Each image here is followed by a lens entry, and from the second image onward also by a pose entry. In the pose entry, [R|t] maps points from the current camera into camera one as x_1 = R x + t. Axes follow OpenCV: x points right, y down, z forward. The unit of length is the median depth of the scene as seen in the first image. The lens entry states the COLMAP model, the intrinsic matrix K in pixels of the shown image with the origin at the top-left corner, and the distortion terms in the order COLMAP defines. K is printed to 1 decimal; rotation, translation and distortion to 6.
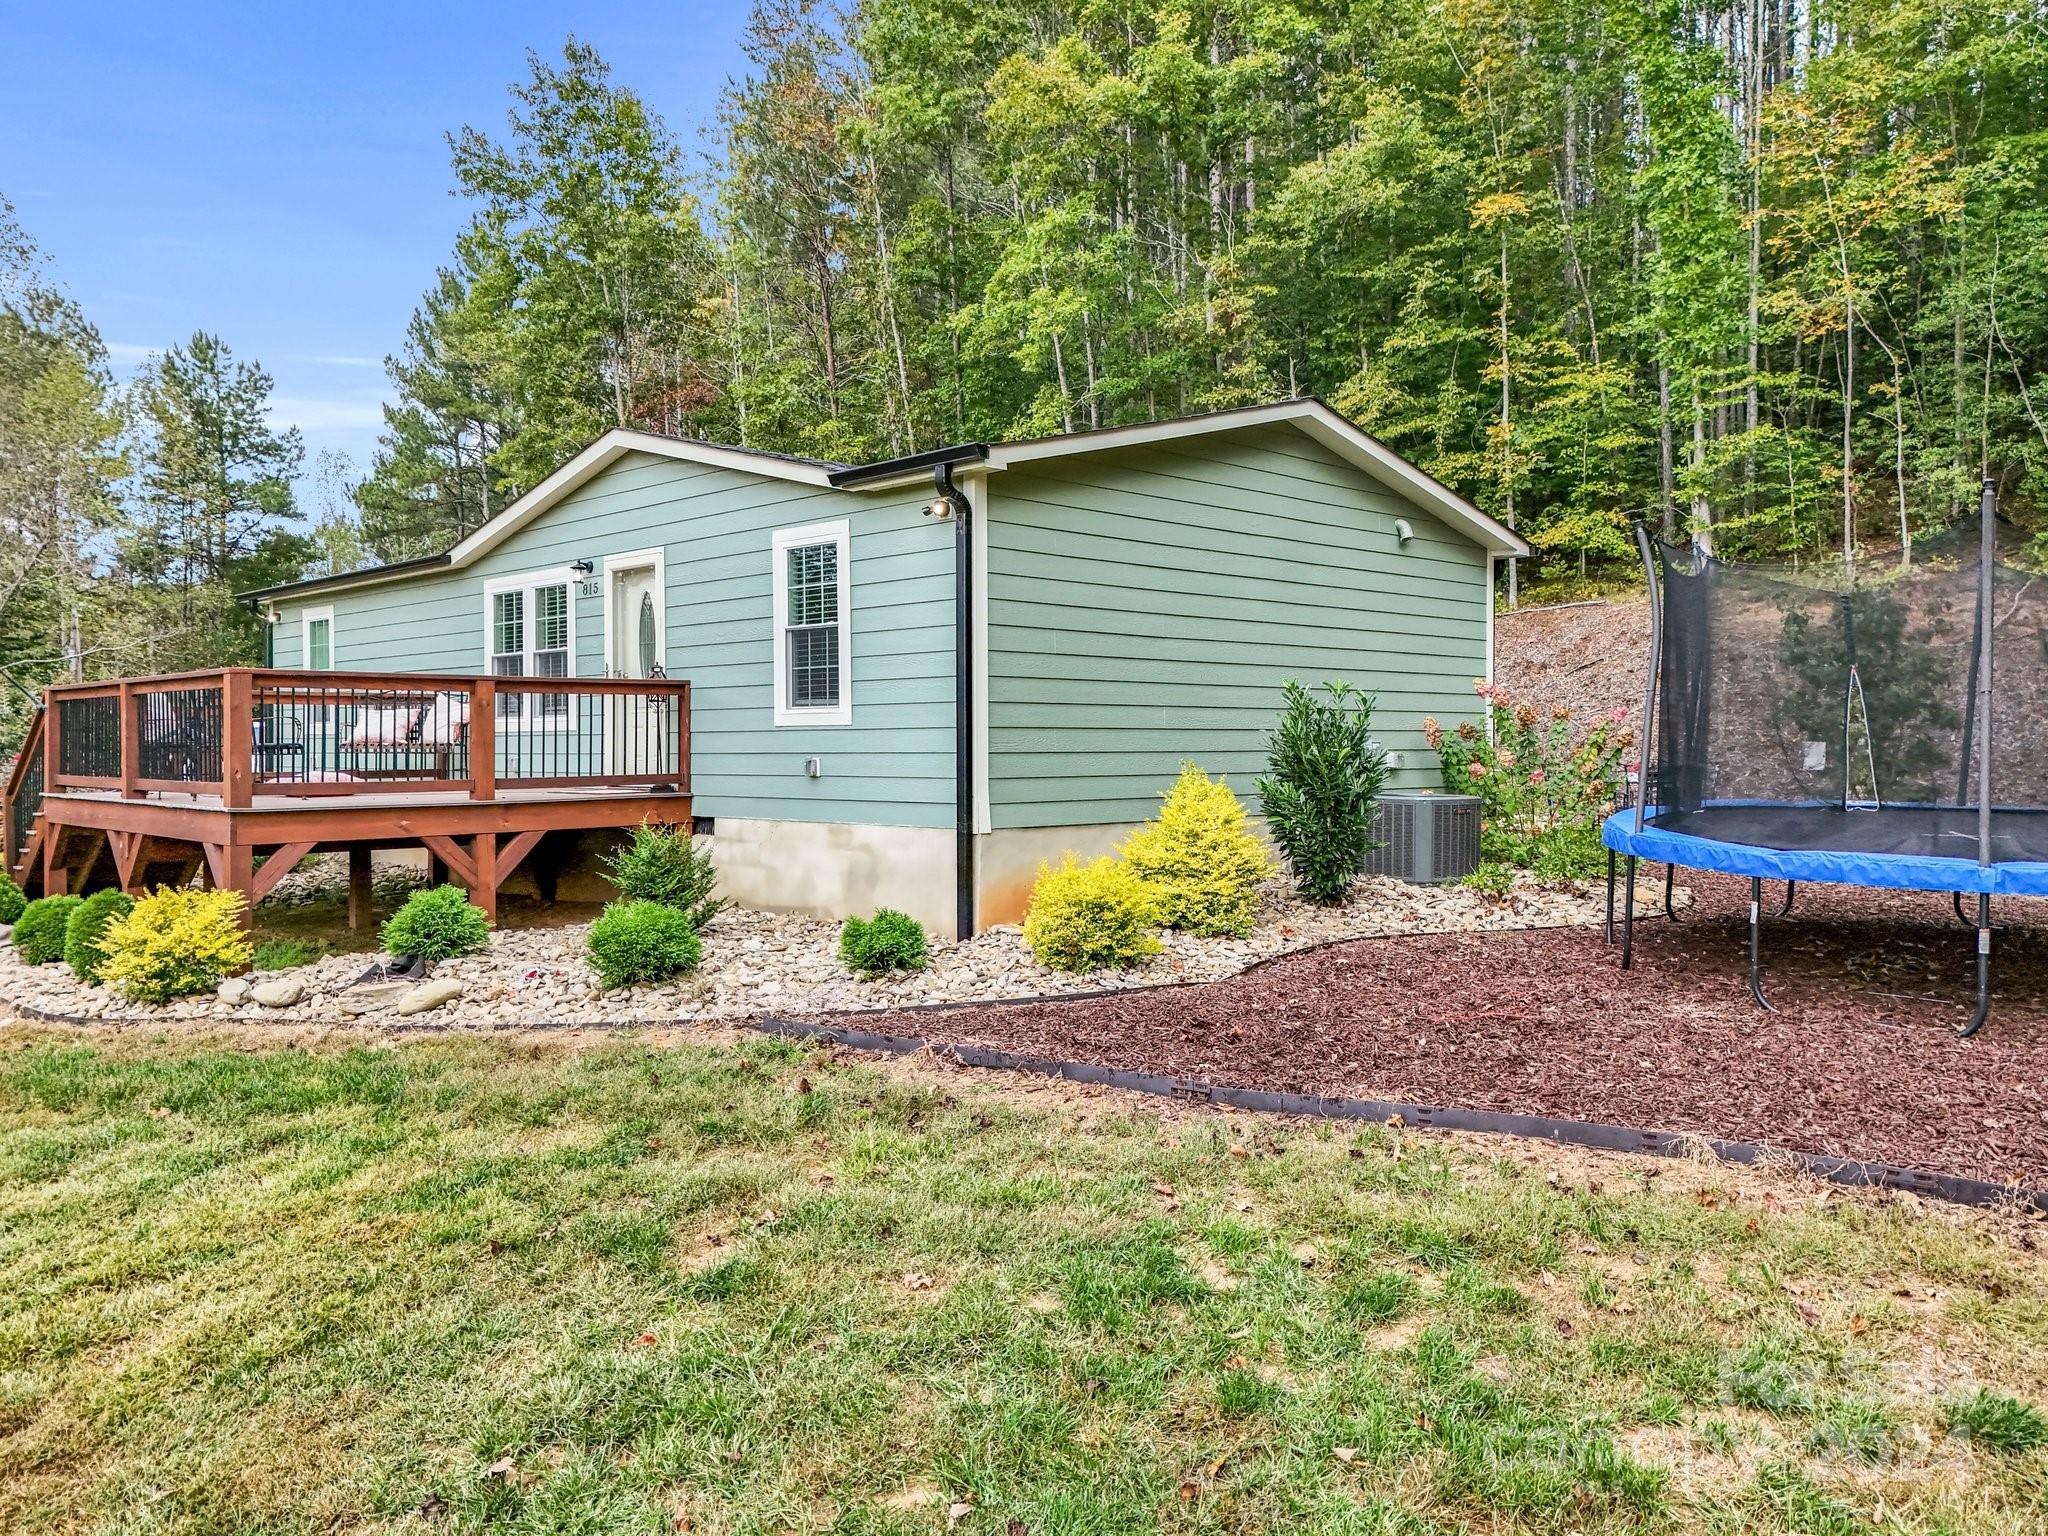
lens RADIAL K [[1549.3, 0, 1030.1], [0, 1549.3, 760.1], [0, 0, 1]] dist [0.089916, -0.087548]
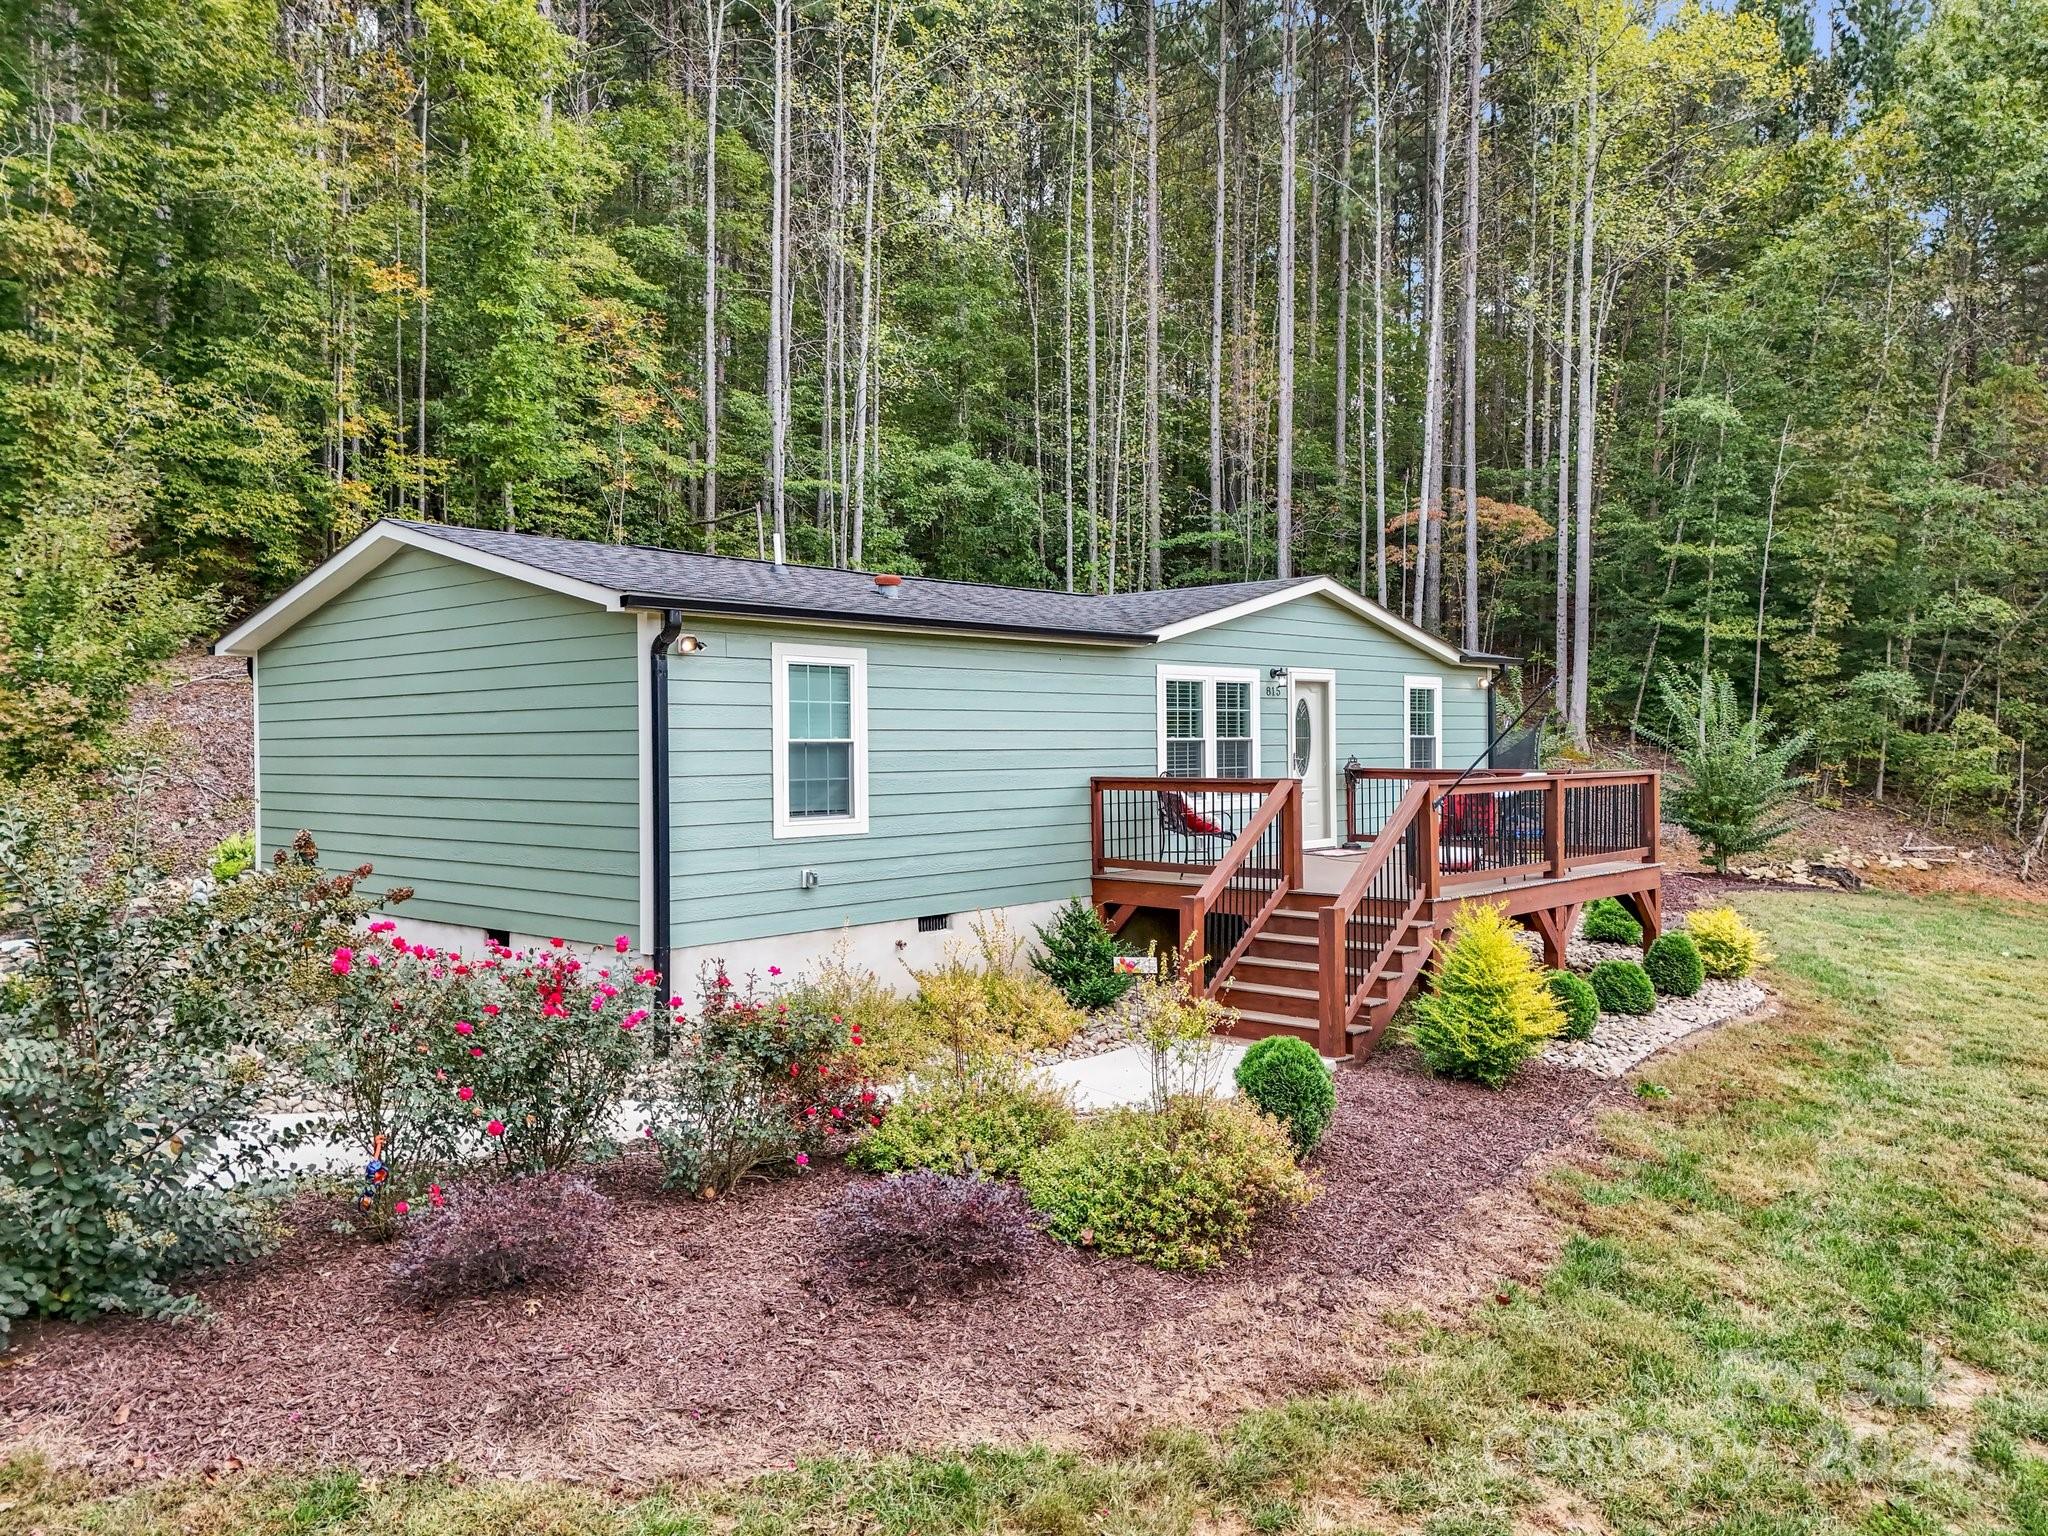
lens RADIAL K [[1549.3, 0, 1030.1], [0, 1549.3, 760.1], [0, 0, 1]] dist [0.089916, -0.087548]
pose [[-0.052824, -0.005987, 0.998586, -1.512963], [0.025259, 0.999654, 0.007329, -0.072075], [-0.998284, 0.025611, -0.052654, 1.289344]]
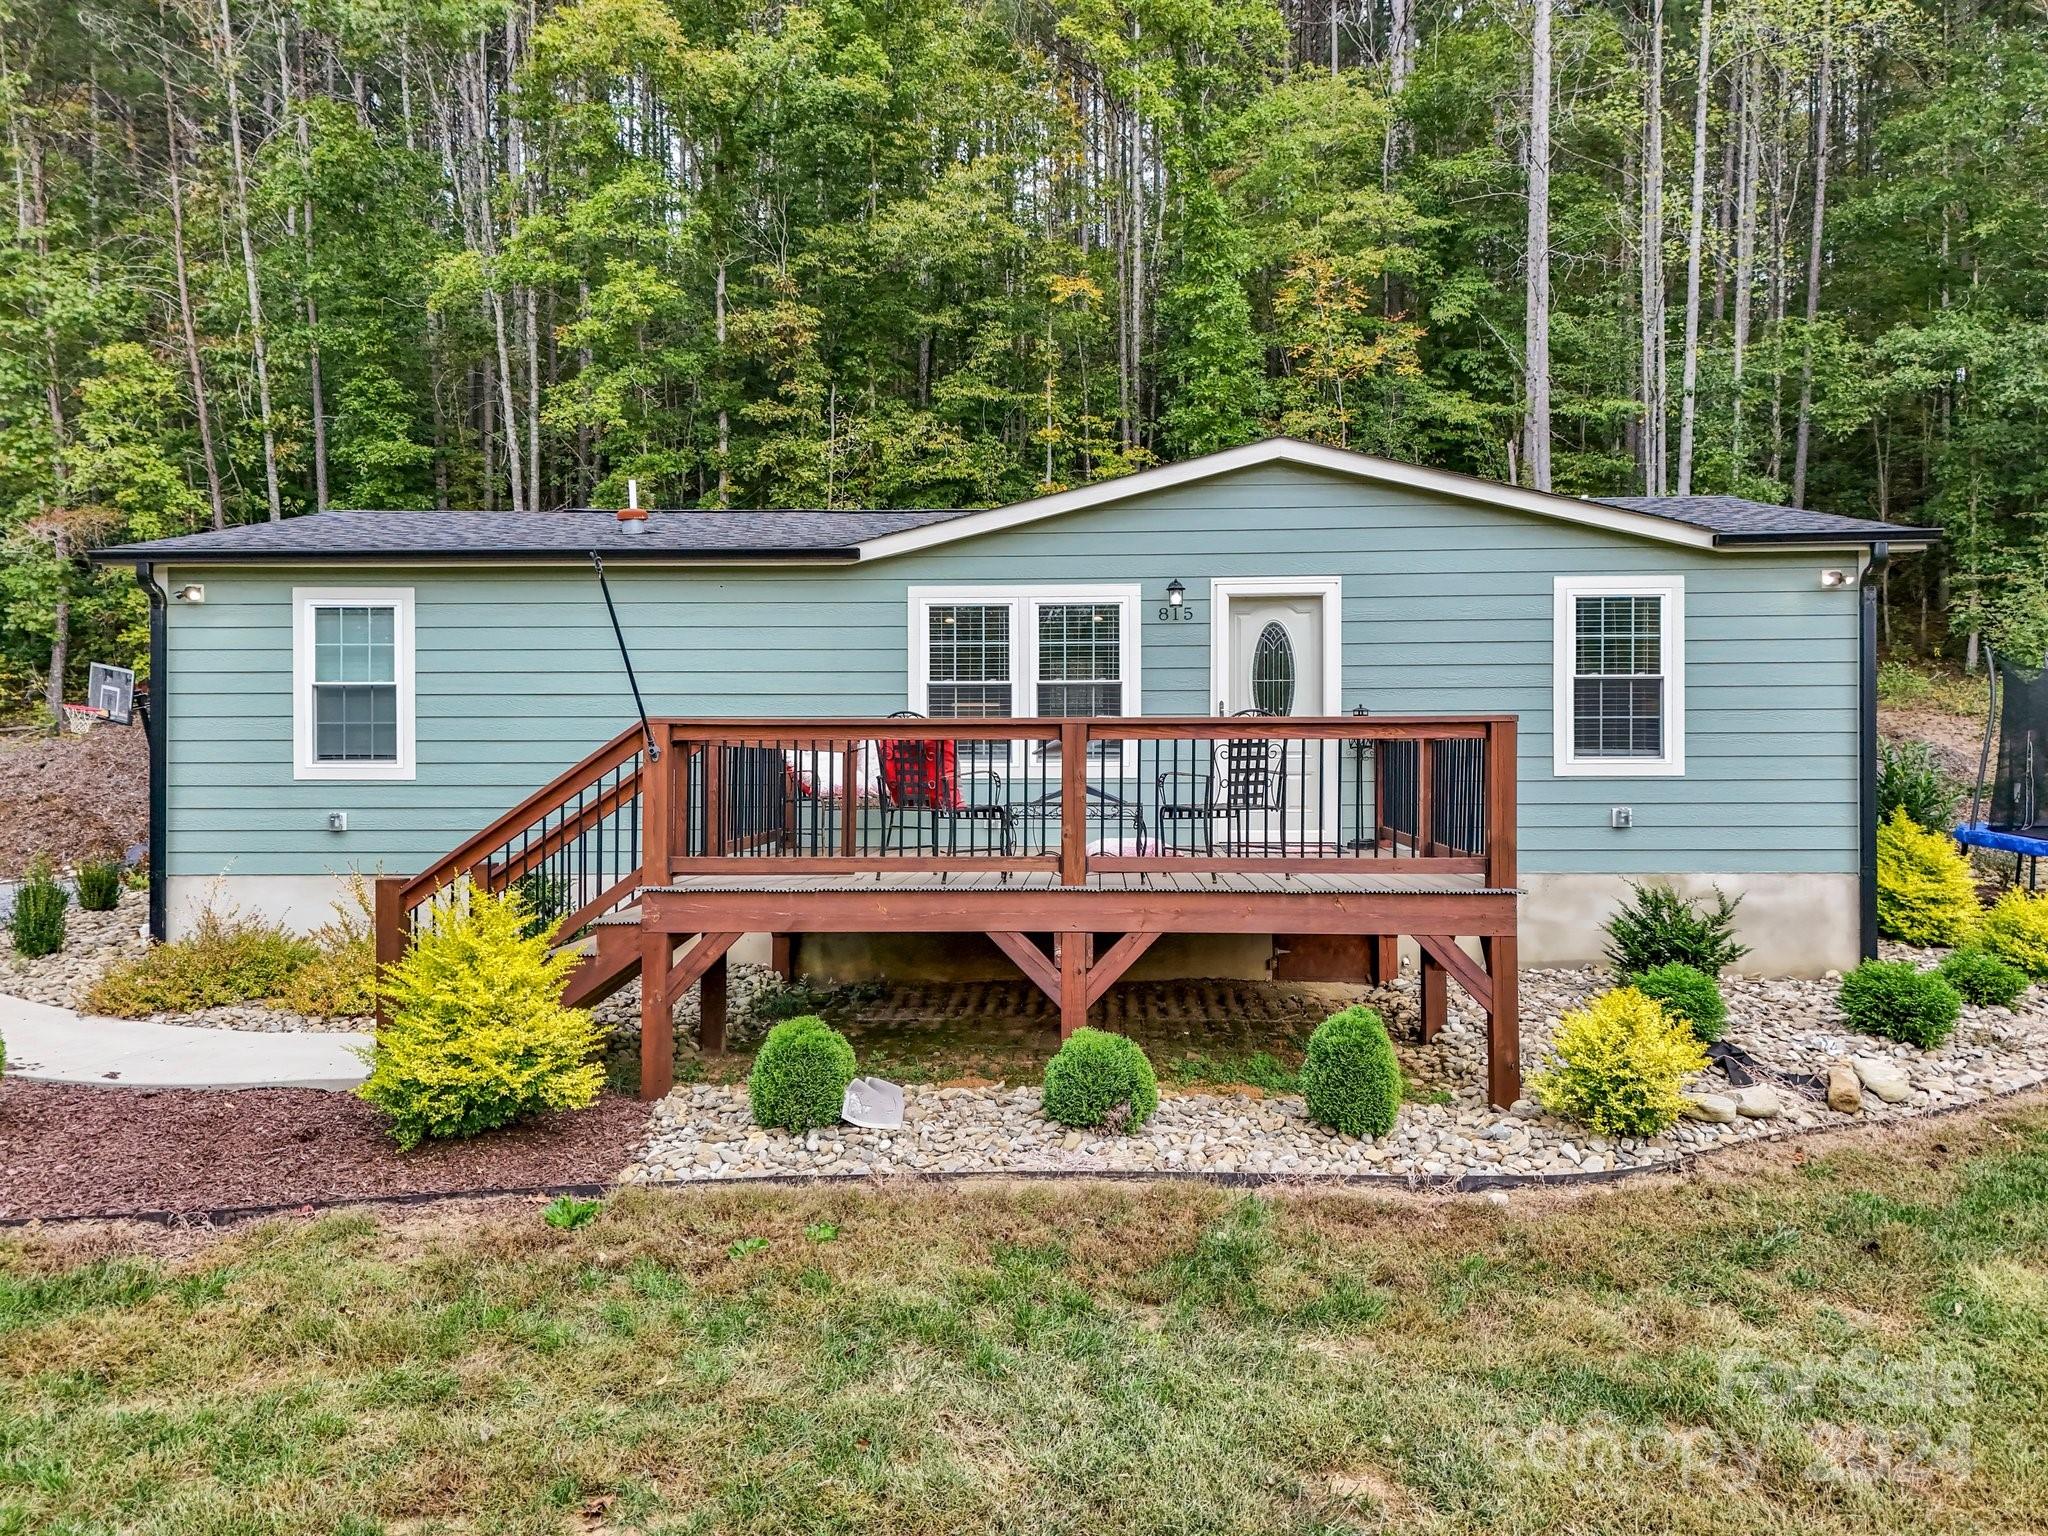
lens RADIAL K [[1549.3, 0, 1030.1], [0, 1549.3, 760.1], [0, 0, 1]] dist [0.089916, -0.087548]
pose [[0.732881, -0.003005, 0.680350, -0.942888], [0.011130, 0.999909, -0.007573, -0.025346], [-0.680265, 0.013123, 0.732848, 0.448002]]
